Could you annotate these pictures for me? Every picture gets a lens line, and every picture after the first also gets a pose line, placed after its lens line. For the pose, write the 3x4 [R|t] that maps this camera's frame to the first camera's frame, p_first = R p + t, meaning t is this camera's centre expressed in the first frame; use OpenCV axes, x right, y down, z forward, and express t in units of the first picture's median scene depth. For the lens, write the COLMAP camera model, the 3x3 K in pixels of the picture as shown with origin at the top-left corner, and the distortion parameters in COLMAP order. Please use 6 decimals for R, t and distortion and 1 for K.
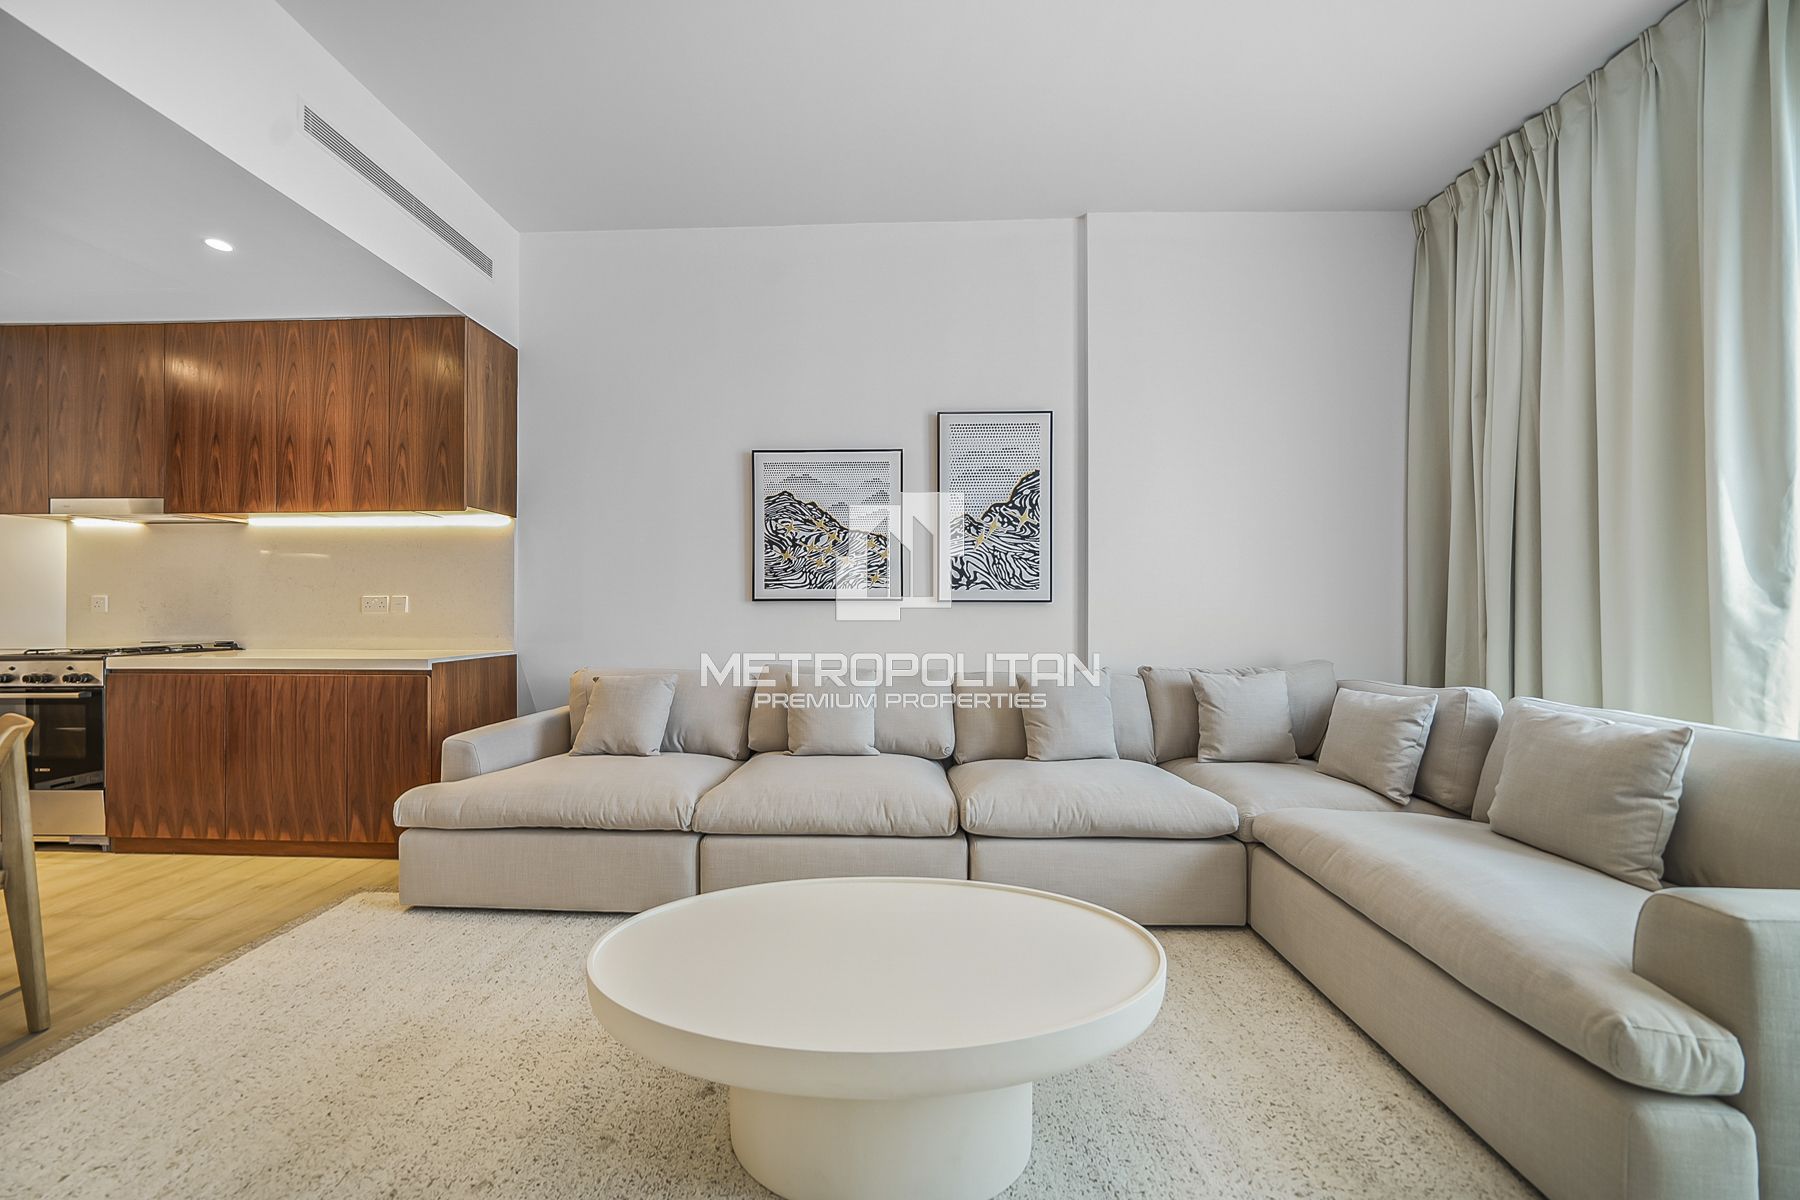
lens RADIAL K [[577.8, 0, 898.9], [0, 577.8, 609.2], [0, 0, 1]] dist [-0.018523, 0.003488]
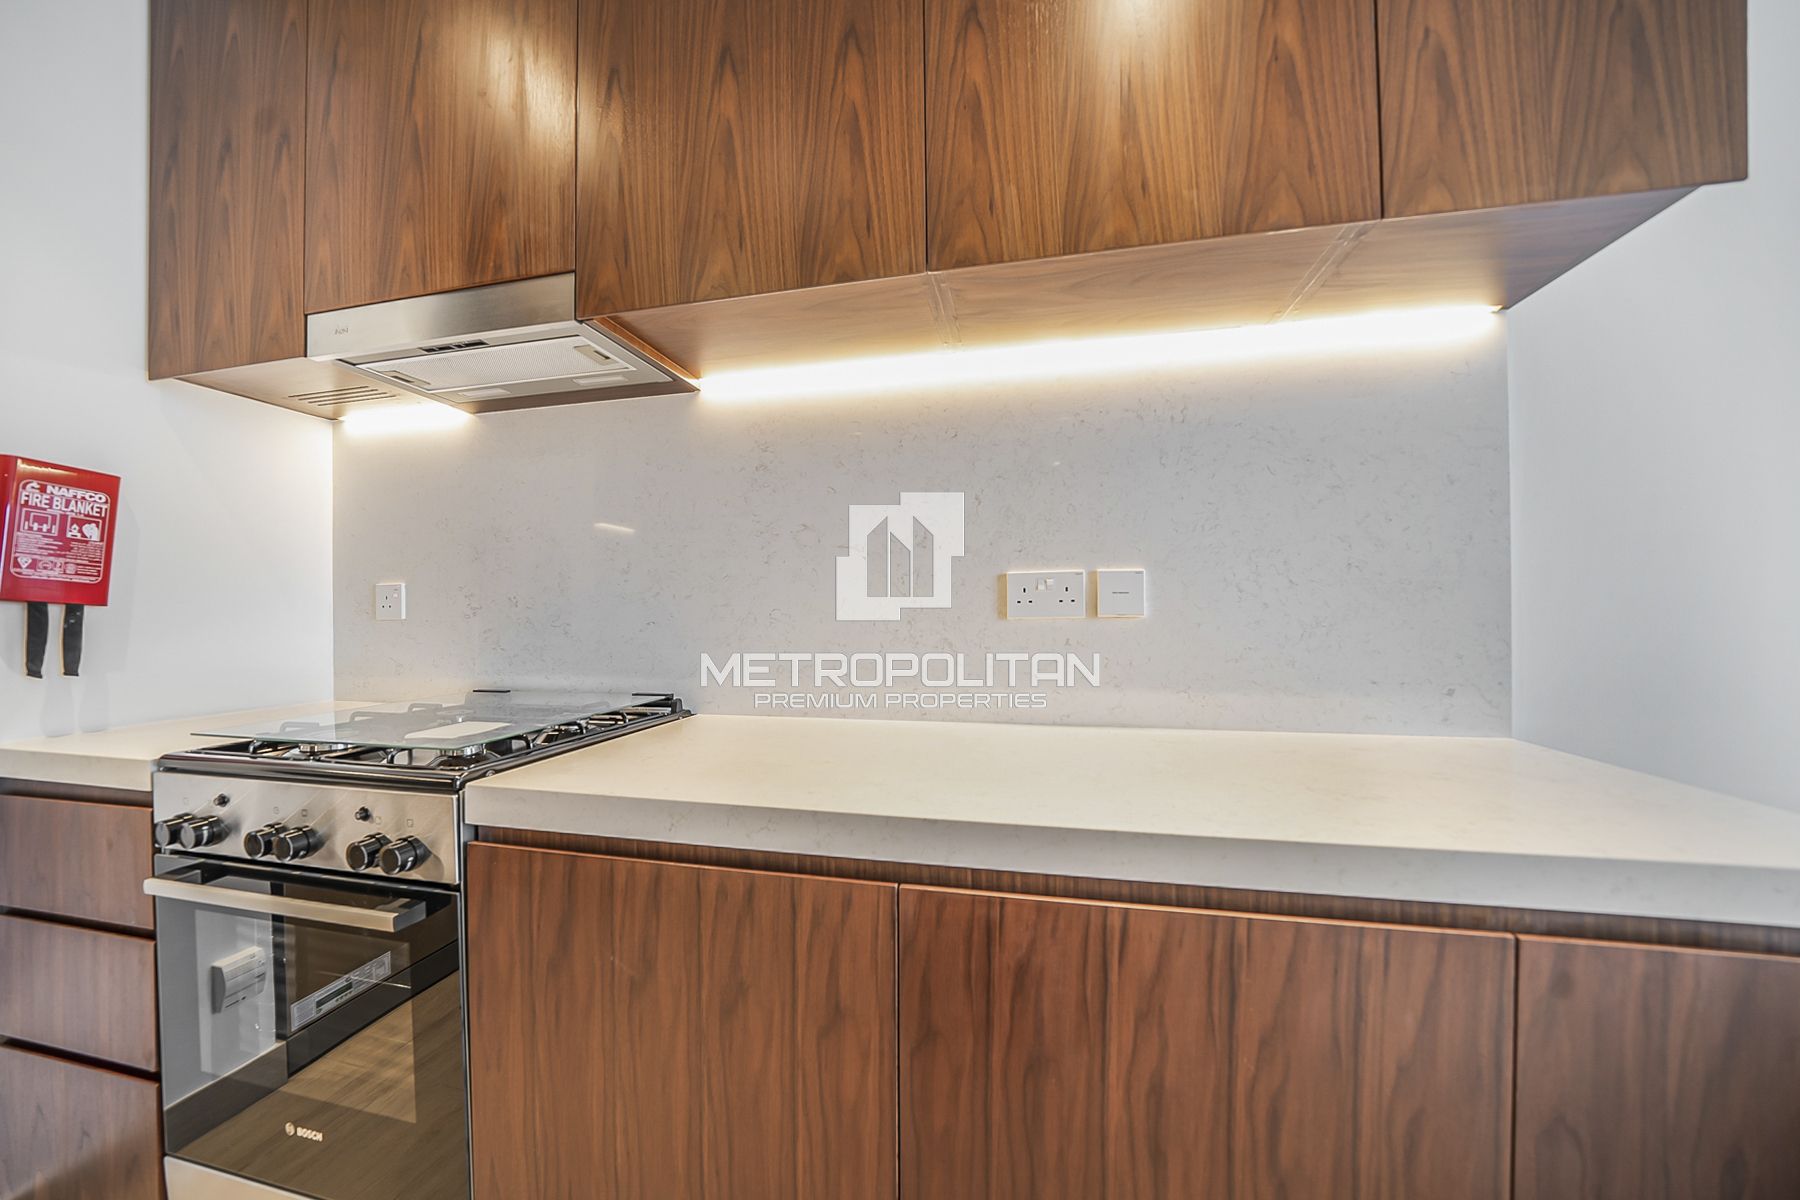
lens RADIAL K [[624.7, 0, 901.7], [0, 624.7, 612.8], [0, 0, 1]] dist [-0.024384, 0.000087]
pose [[0.978549, -0.006249, -0.205920, -0.877157], [0.007157, 0.999968, 0.003664, 0.001189], [0.205890, -0.005059, 0.978562, 0.580292]]
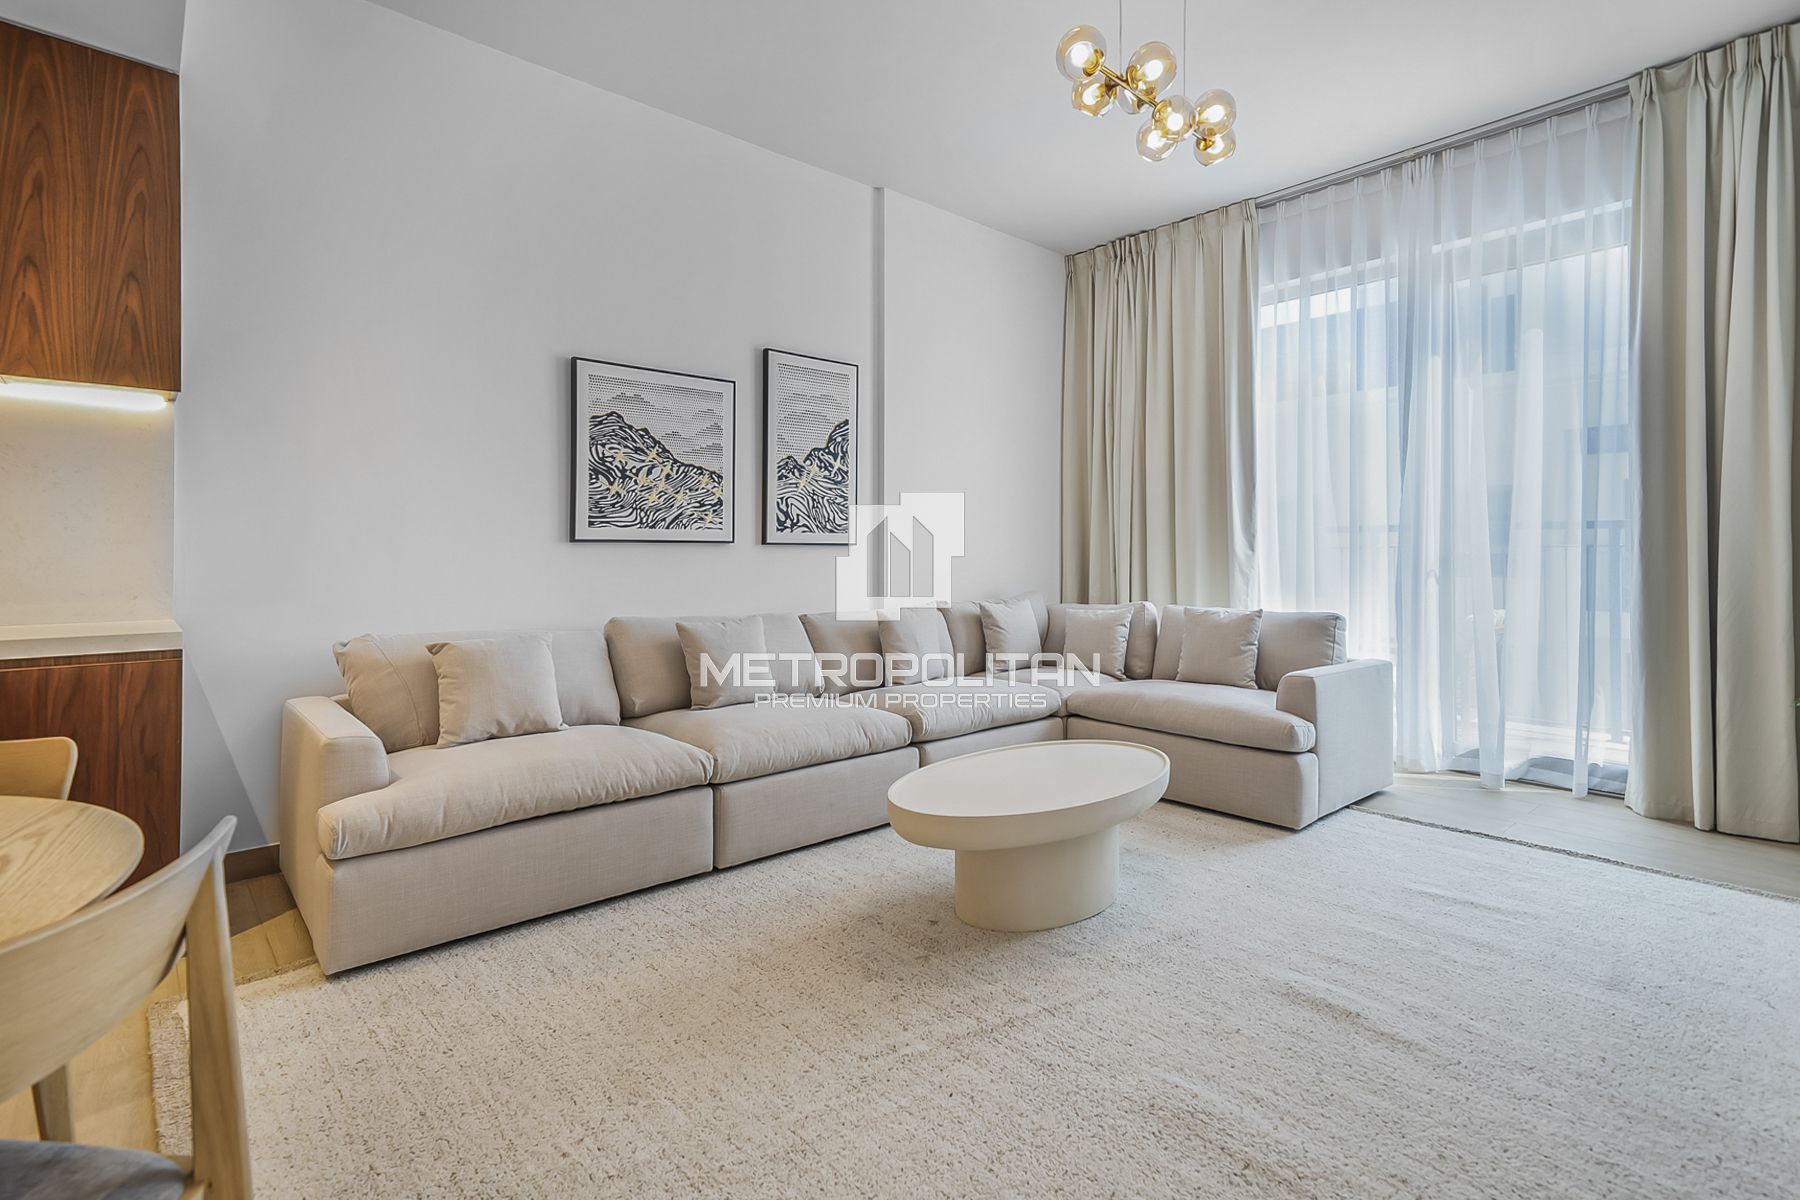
lens RADIAL K [[738.2, 0, 899.8], [0, 738.2, 548.8], [0, 0, 1]] dist [0.000257, 0.000158]
pose [[0.766384, 0.003215, 0.642375, -0.568004], [0.001634, 0.999974, -0.006955, 0.003516], [-0.642381, 0.006379, 0.766359, -0.091432]]
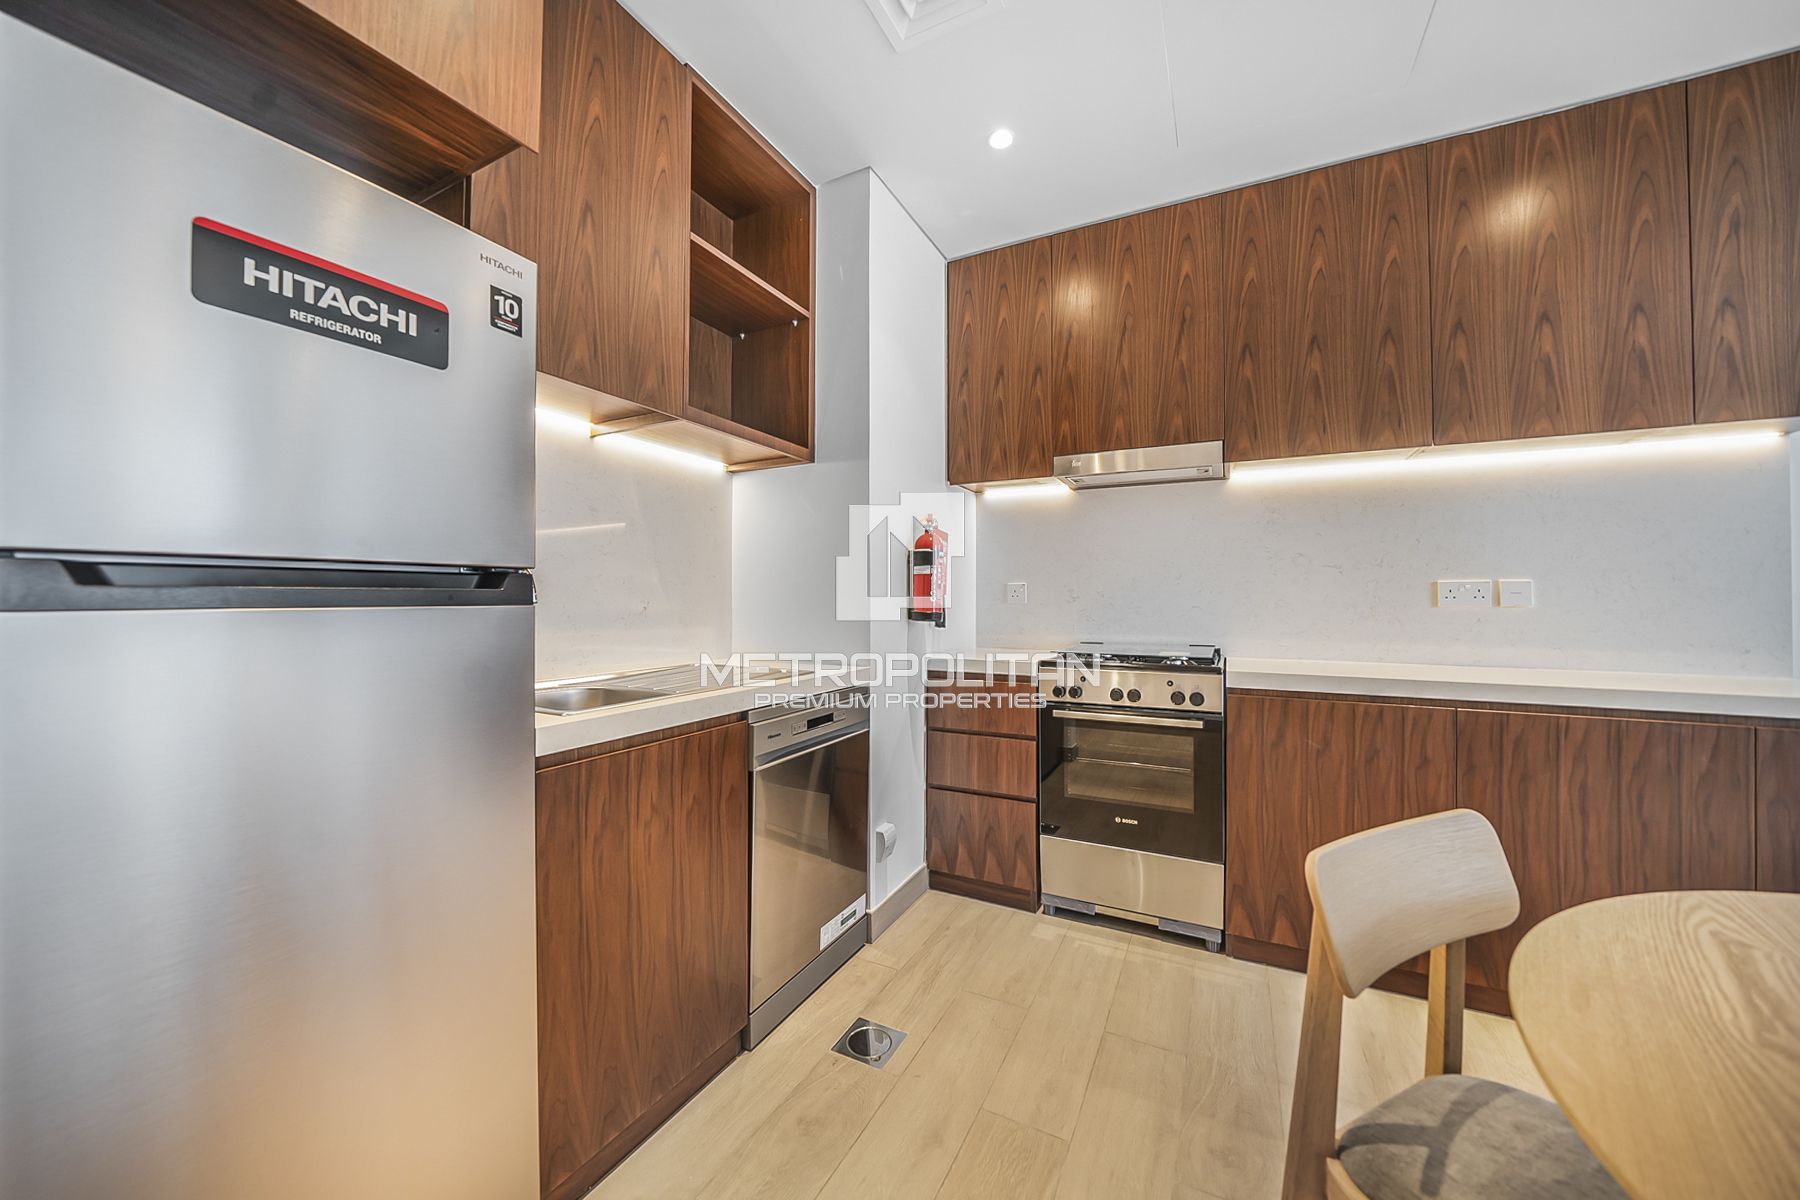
lens RADIAL K [[666.0, 0, 870.7], [0, 666.0, 594.5], [0, 0, 1]] dist [-0.028541, 0.003408]
pose [[0.887662, -0.001620, -0.460492, -1.102979], [-0.002442, 0.999963, -0.008224, 0.000593], [0.460489, 0.008424, 0.887626, 0.070451]]
